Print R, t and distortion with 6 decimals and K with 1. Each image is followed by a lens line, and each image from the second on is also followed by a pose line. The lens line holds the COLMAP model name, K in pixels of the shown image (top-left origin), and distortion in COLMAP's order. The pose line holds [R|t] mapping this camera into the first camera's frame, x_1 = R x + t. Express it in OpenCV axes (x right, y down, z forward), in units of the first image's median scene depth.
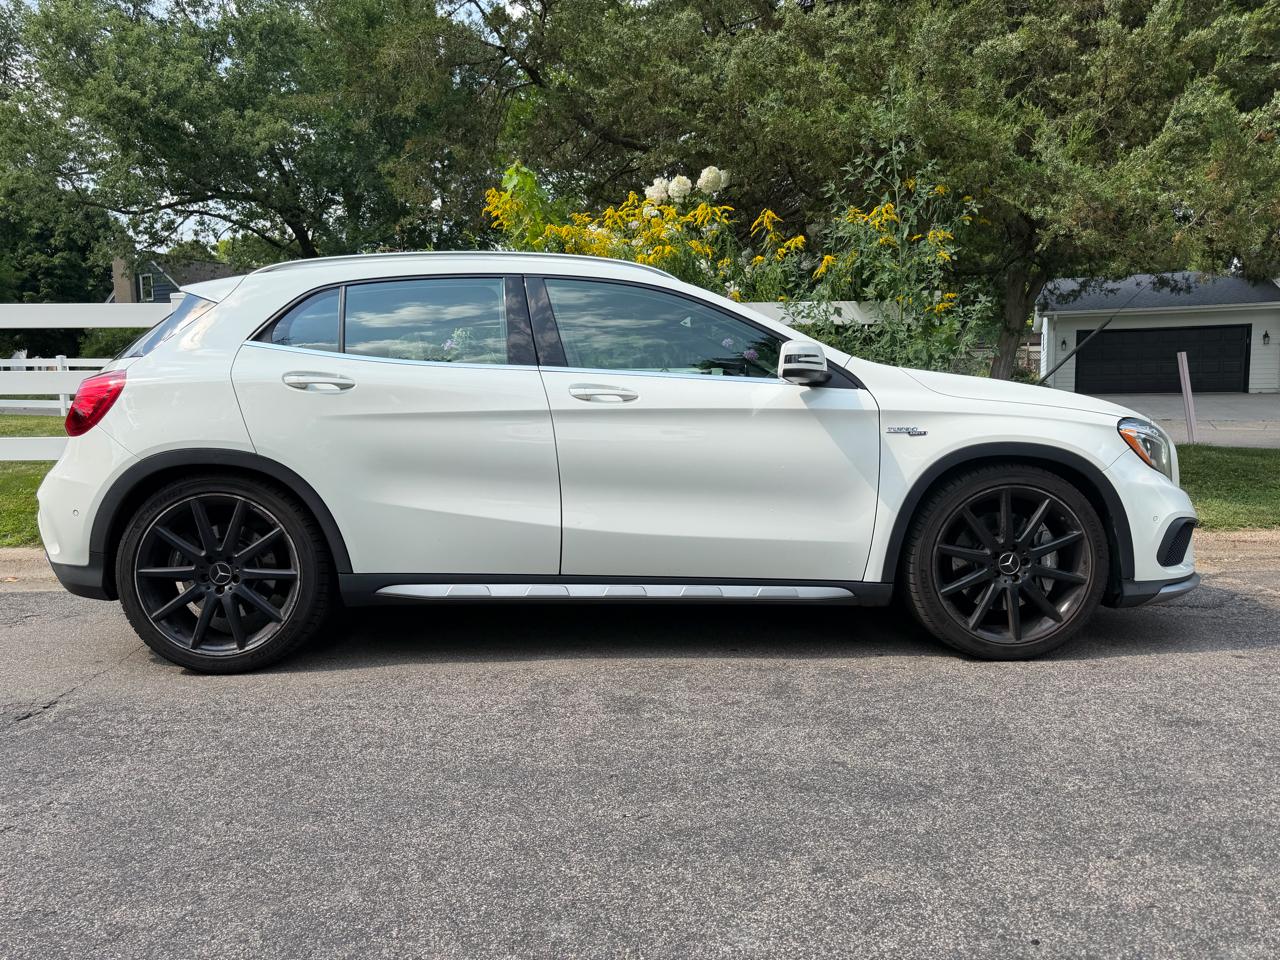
lens RADIAL K [[923.2, 0, 642.2], [0, 923.2, 491.4], [0, 0, 1]] dist [-0.008749, 0.007040]
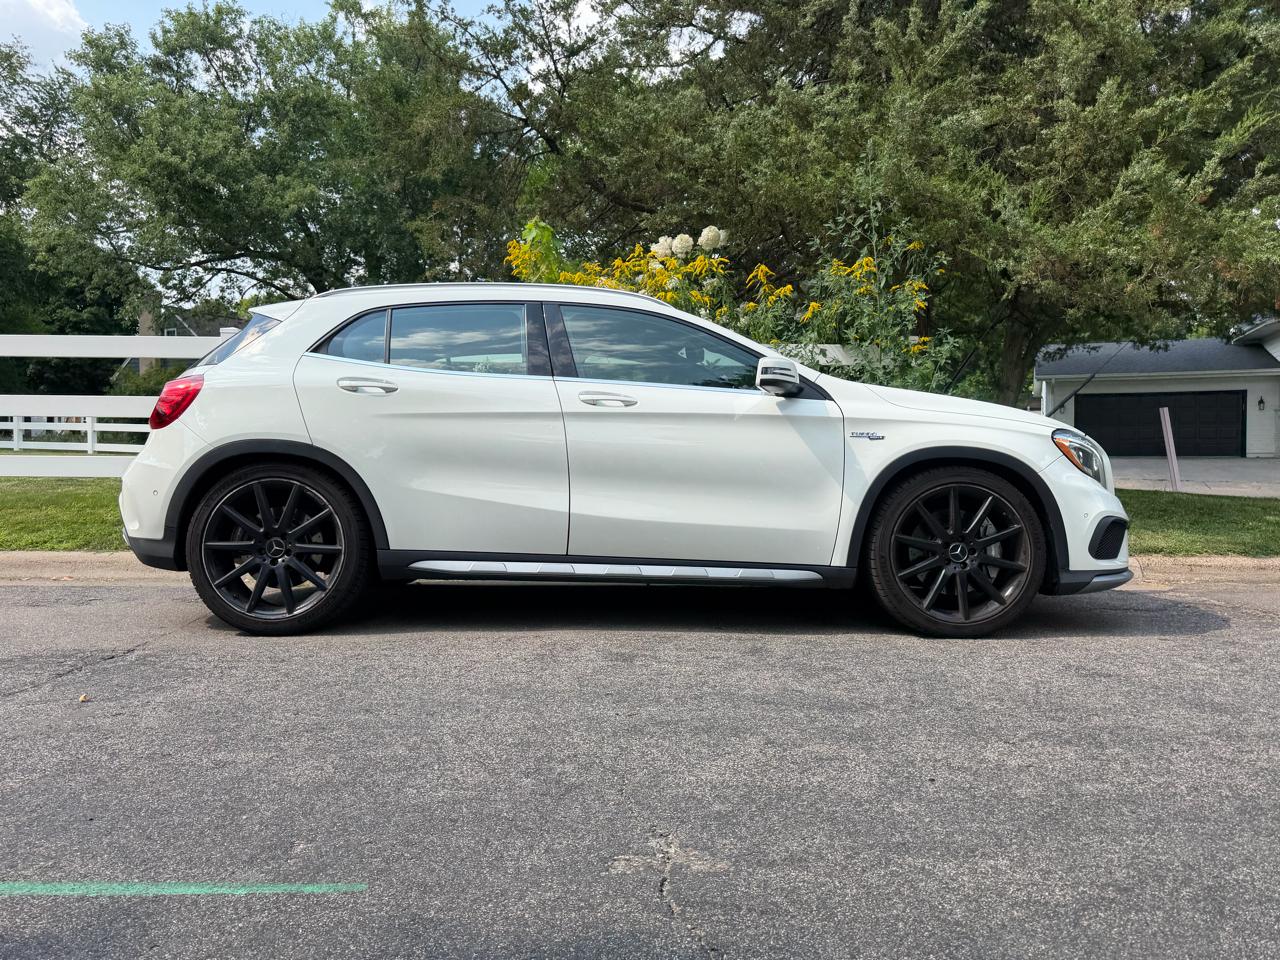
lens RADIAL K [[926.5, 0, 634.8], [0, 926.5, 477.4], [0, 0, 1]] dist [0.005697, -0.007612]
pose [[0.999750, 0.016434, -0.015191, 0.007335], [-0.017660, 0.996271, -0.084455, 0.057097], [0.013746, 0.084702, 0.996311, -0.103998]]
